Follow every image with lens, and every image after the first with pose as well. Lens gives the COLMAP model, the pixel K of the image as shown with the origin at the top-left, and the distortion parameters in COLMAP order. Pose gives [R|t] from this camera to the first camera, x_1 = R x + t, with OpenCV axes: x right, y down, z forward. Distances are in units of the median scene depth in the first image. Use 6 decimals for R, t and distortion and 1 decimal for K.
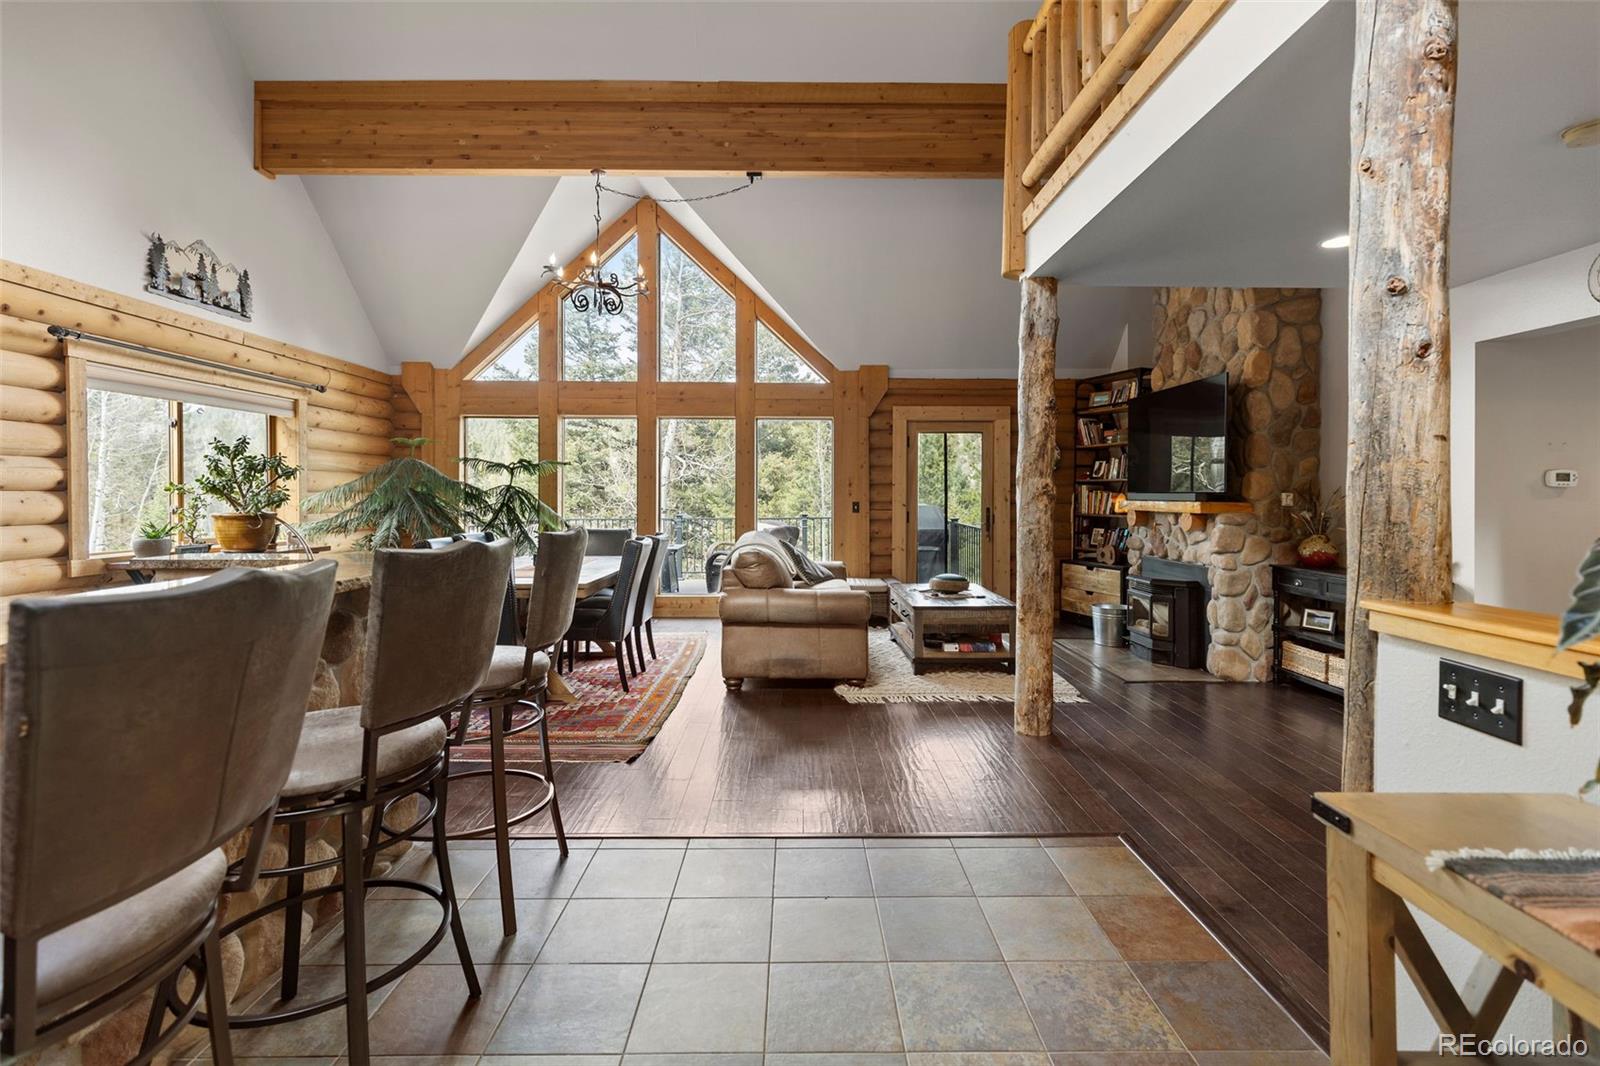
lens RADIAL K [[734.4, 0, 804.0], [0, 734.4, 492.3], [0, 0, 1]] dist [0.009202, -0.000122]
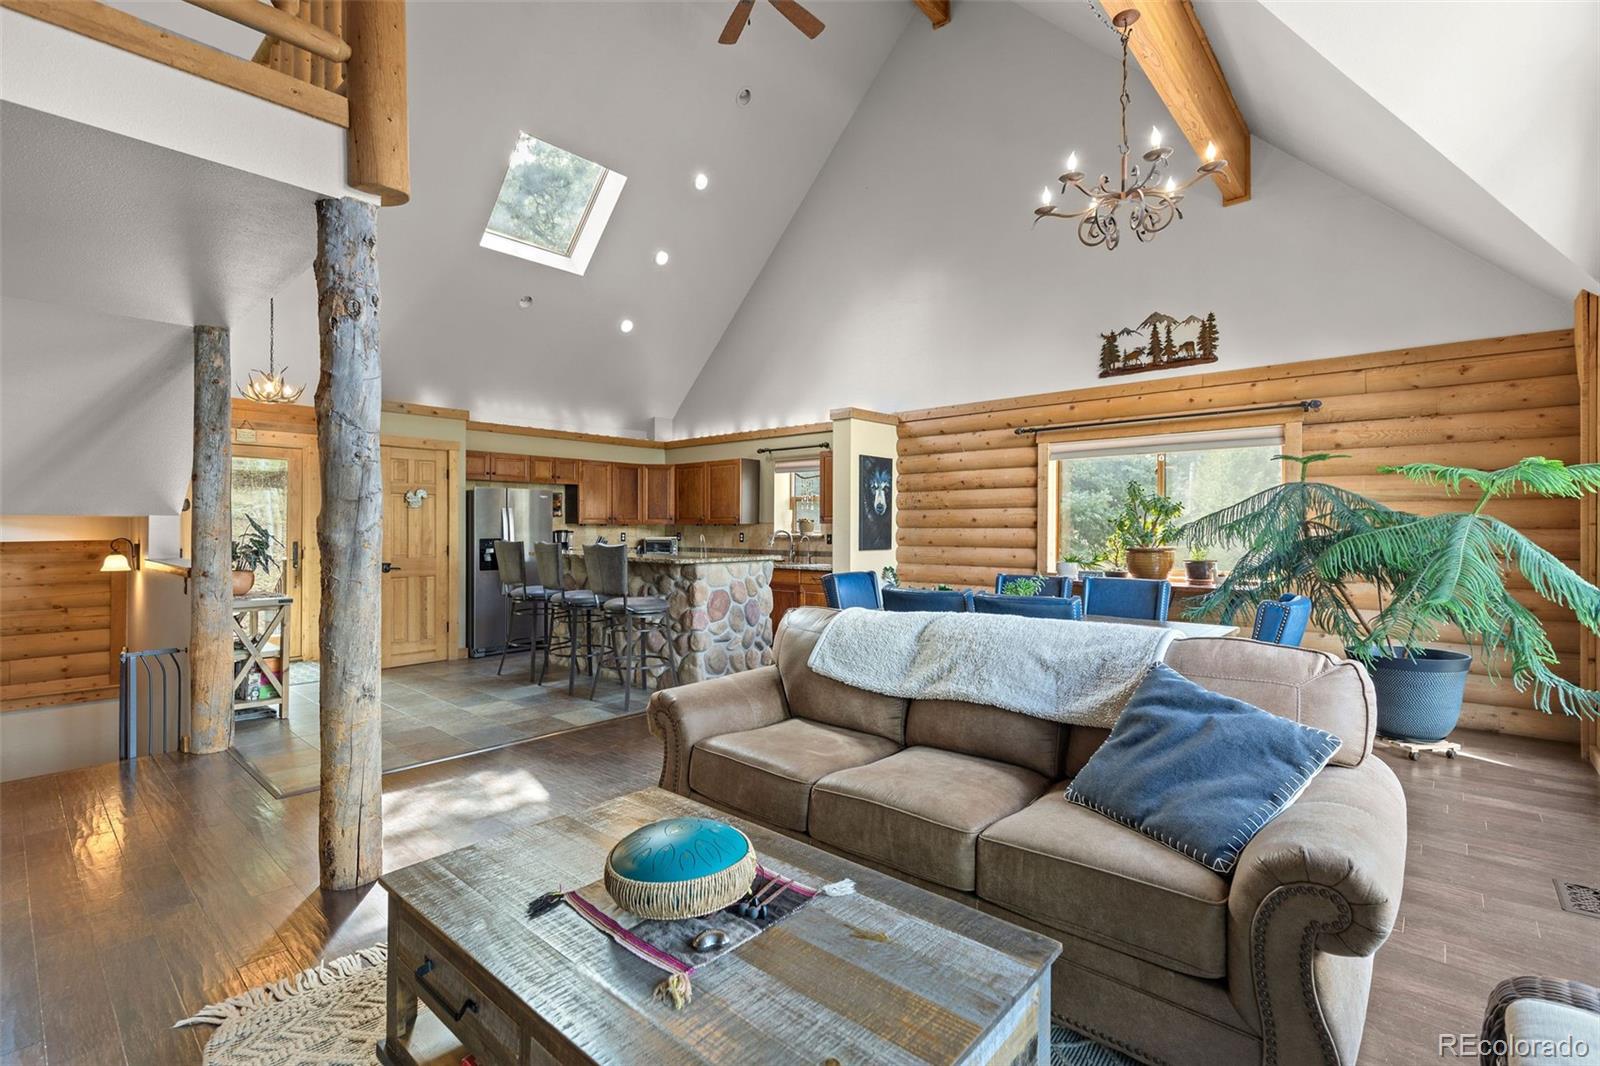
lens RADIAL K [[718.9, 0, 799.1], [0, 718.9, 523.5], [0, 0, 1]] dist [0.007182, -0.000340]
pose [[-0.673456, -0.009113, -0.739171, 0.342043], [-0.002833, 0.999948, -0.009747, 0.003834], [0.739222, -0.004470, -0.673447, 1.155496]]
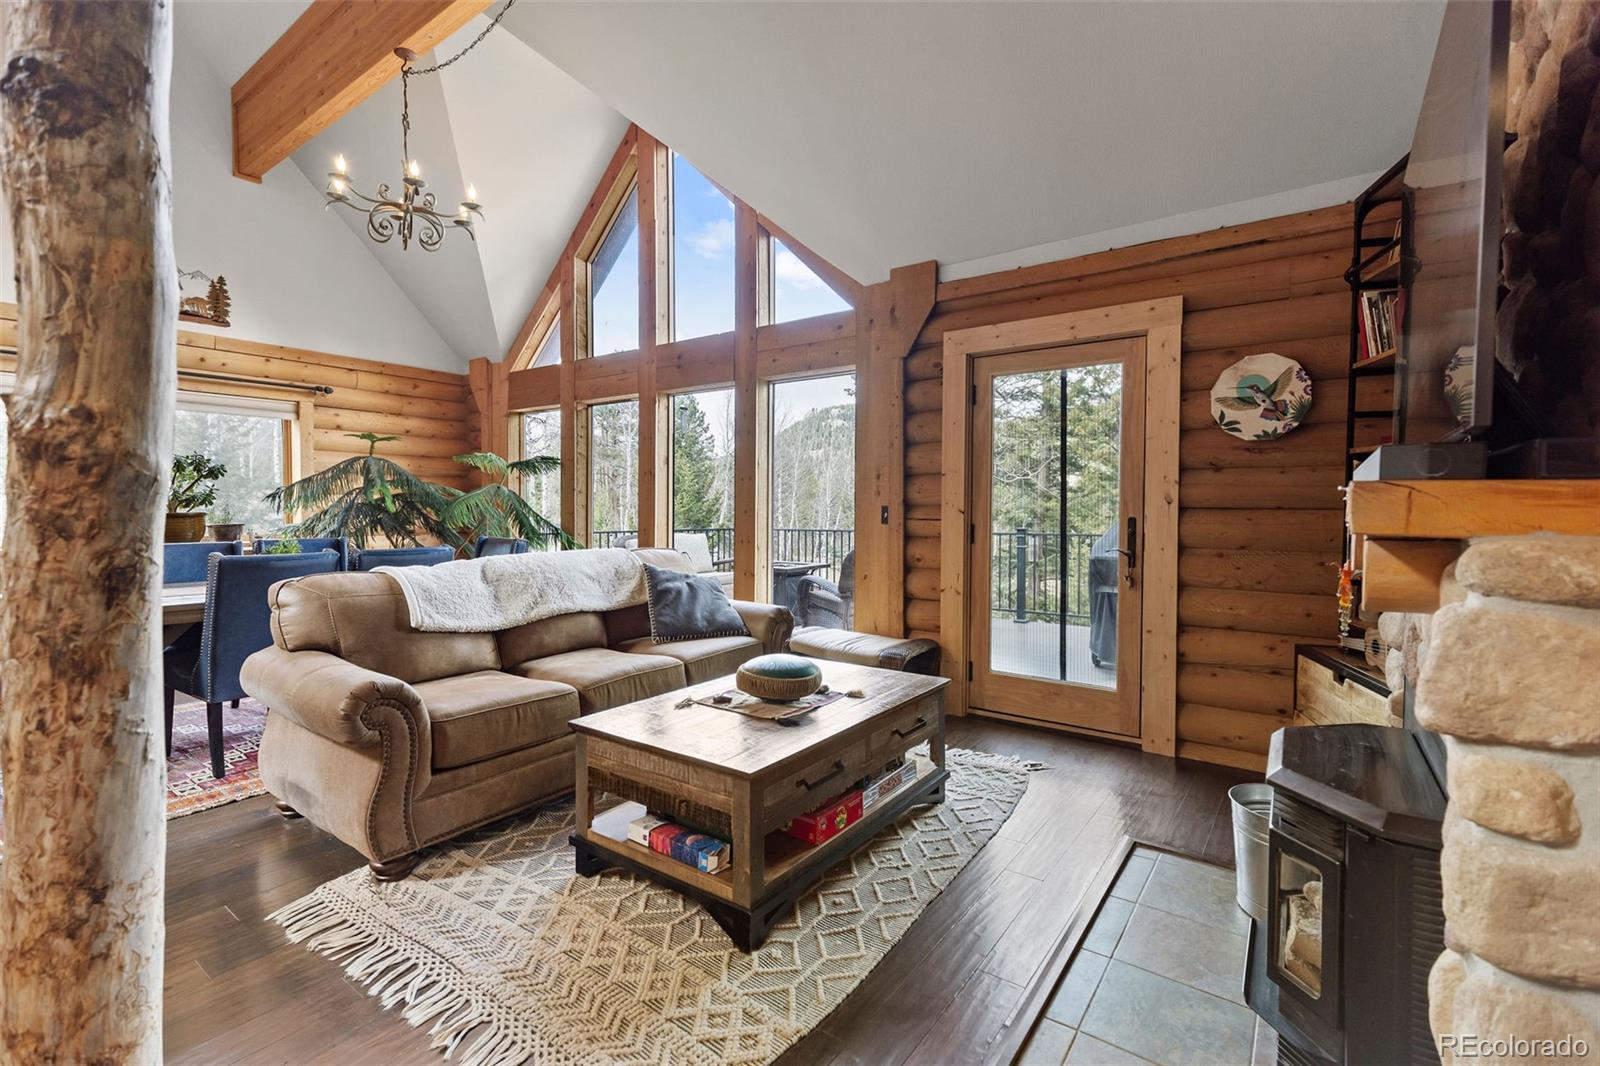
lens RADIAL K [[718.9, 0, 799.1], [0, 718.9, 523.5], [0, 0, 1]] dist [0.007182, -0.000340]
pose [[0.797511, 0.014359, -0.603133, 0.456239], [0.000136, 0.999712, 0.023981, 0.017046], [0.603304, -0.019207, 0.797280, 0.626099]]
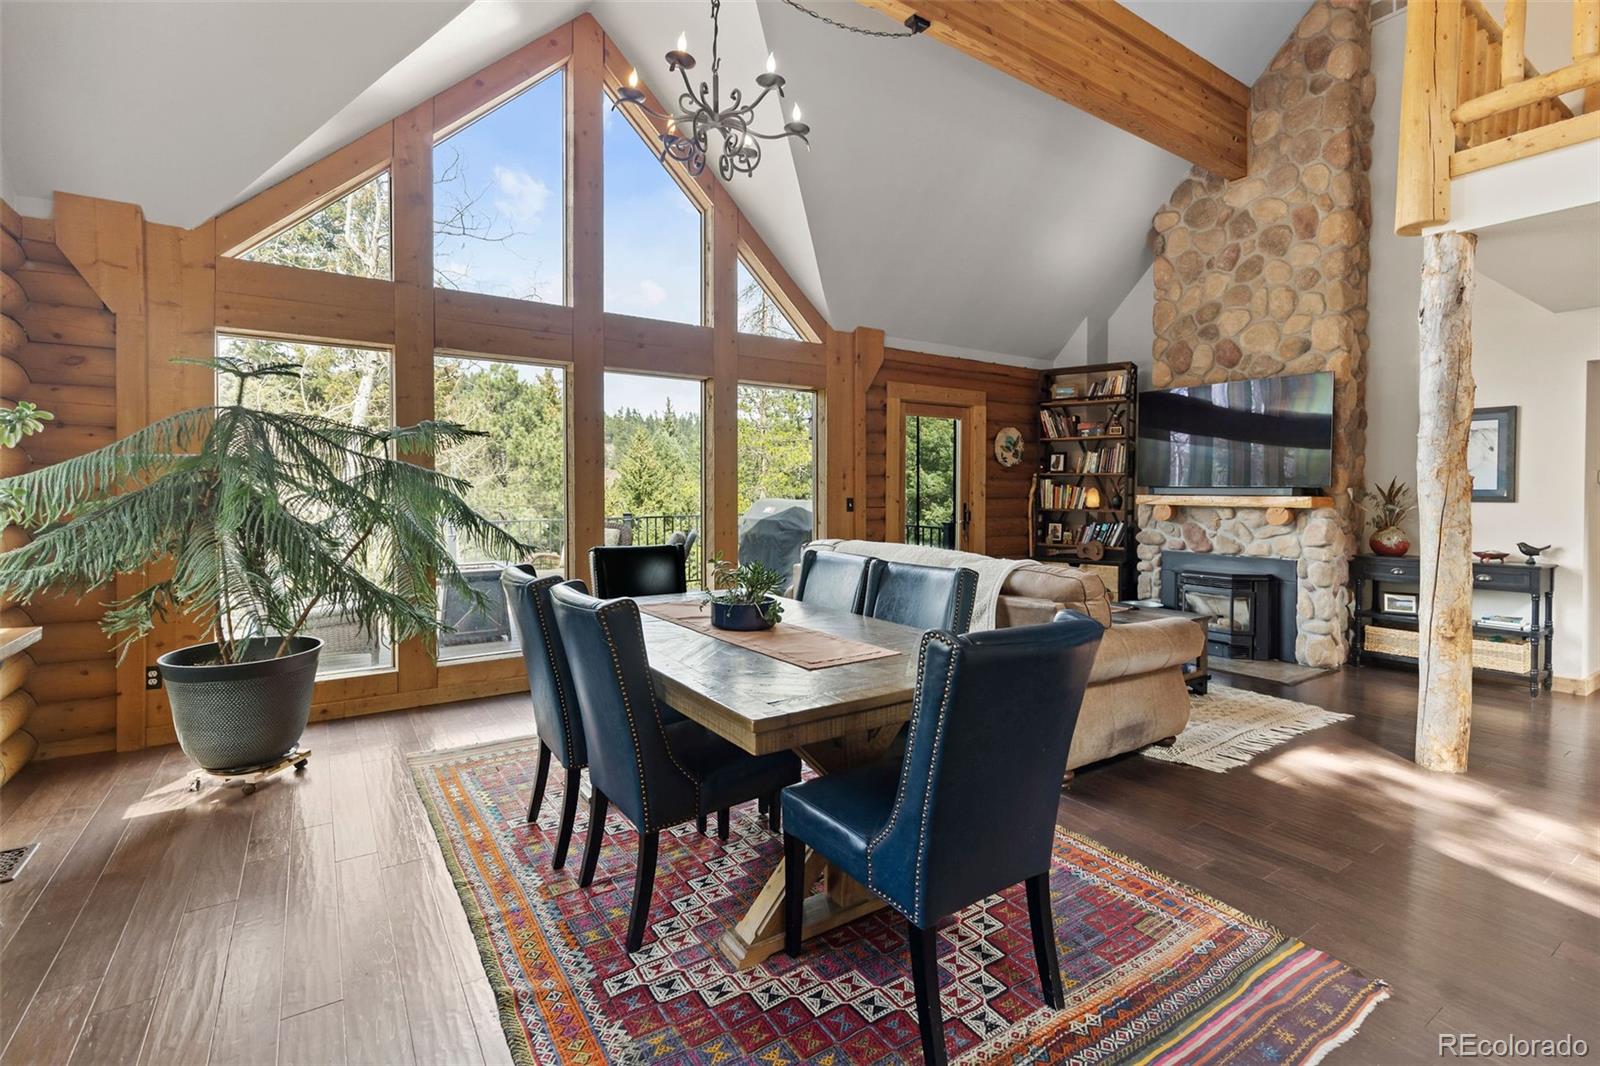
lens RADIAL K [[727.8, 0, 800.8], [0, 727.8, 499.0], [0, 0, 1]] dist [0.007513, -0.000488]
pose [[0.834042, -0.007717, 0.551647, -0.514438], [-0.003085, 0.999821, 0.018651, -0.000353], [-0.551693, -0.017258, 0.833869, 0.466348]]
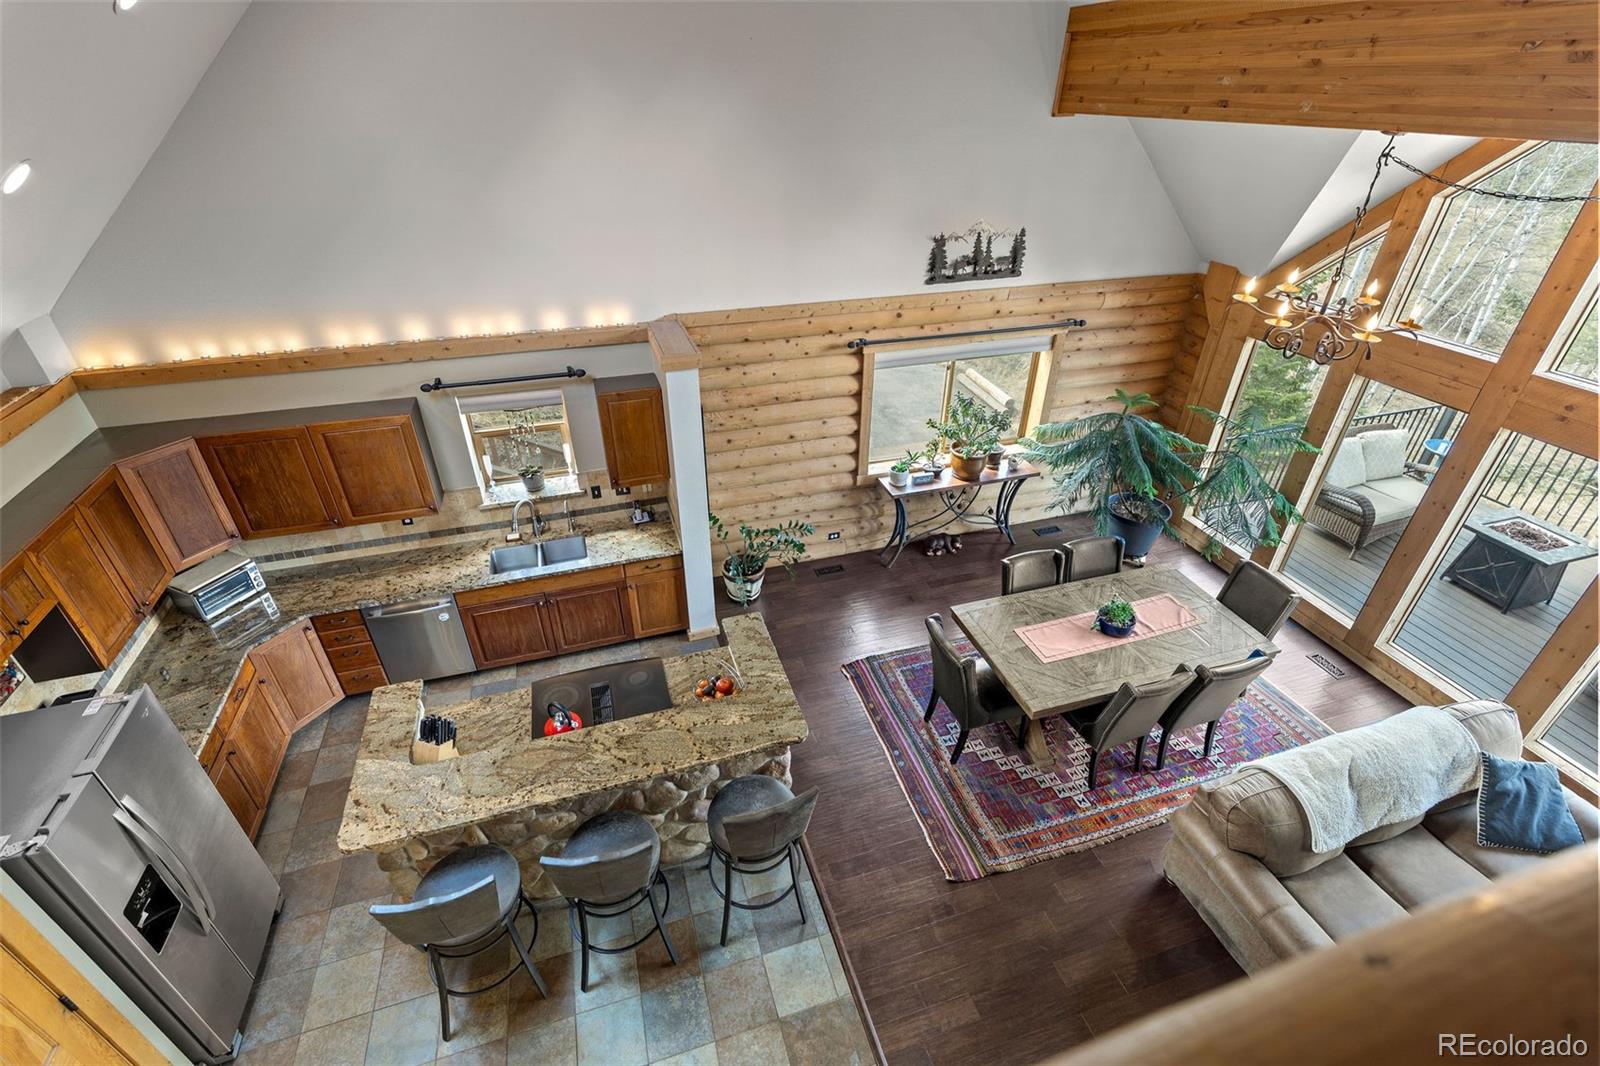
lens RADIAL K [[718.2, 0, 798.2], [0, 718.2, 519.2], [0, 0, 1]] dist [0.012145, -0.000123]
pose [[0.292568, 0.504951, -0.812052, 0.212959], [-0.000735, 0.849328, 0.527865, -0.459715], [0.956245, -0.153839, 0.248857, 0.322627]]
